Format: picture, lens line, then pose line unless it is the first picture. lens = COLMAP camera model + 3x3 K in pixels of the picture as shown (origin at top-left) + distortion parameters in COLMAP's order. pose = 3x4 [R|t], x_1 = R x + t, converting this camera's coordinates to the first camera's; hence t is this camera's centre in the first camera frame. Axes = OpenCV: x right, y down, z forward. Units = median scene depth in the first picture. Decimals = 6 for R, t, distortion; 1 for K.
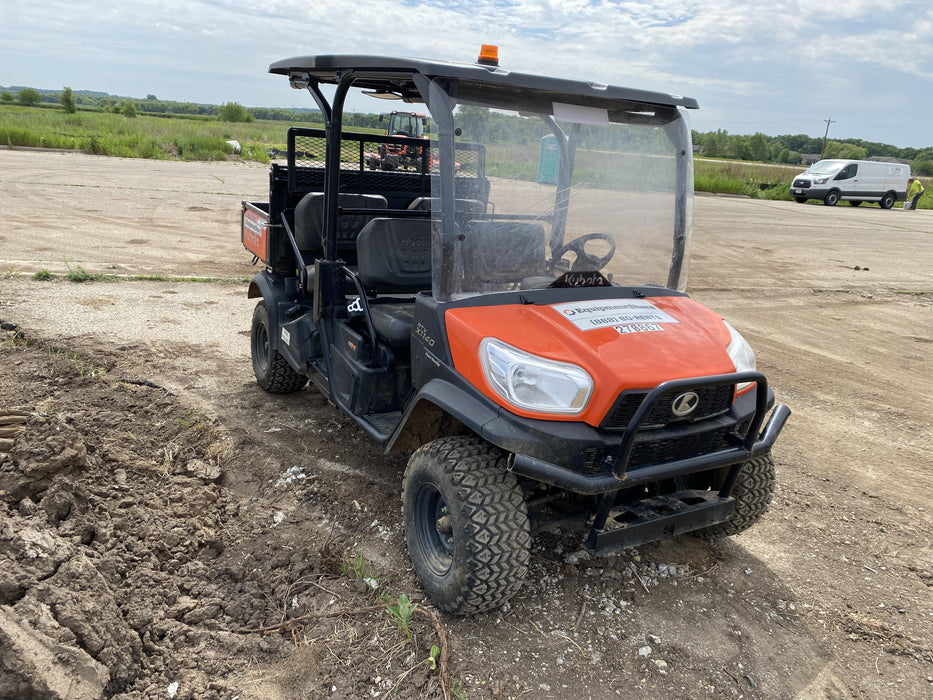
lens RADIAL K [[722.6, 0, 462.6], [0, 722.6, 342.3], [0, 0, 1]] dist [0.028595, -0.050099]
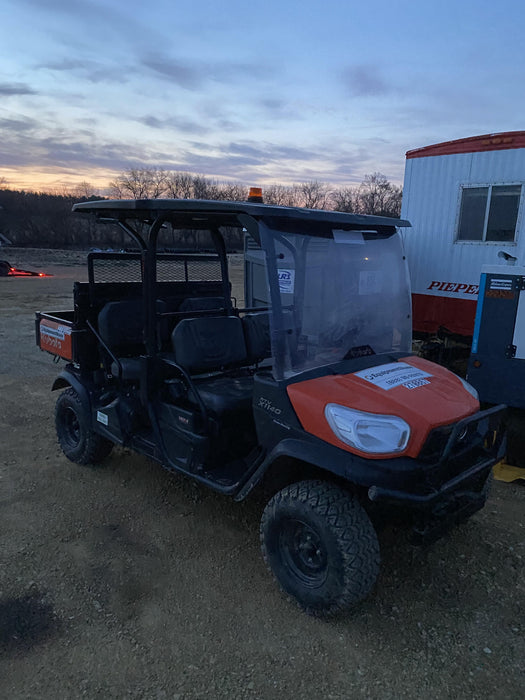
lens RADIAL K [[542.2, 0, 263.4], [0, 542.2, 351.4], [0, 0, 1]] dist [0.028595, -0.050099]
pose [[0.961846, -0.107008, 0.251796, -0.289412], [0.122653, 0.991325, -0.047234, -0.063047], [-0.244557, 0.076316, 0.966627, 0.031238]]
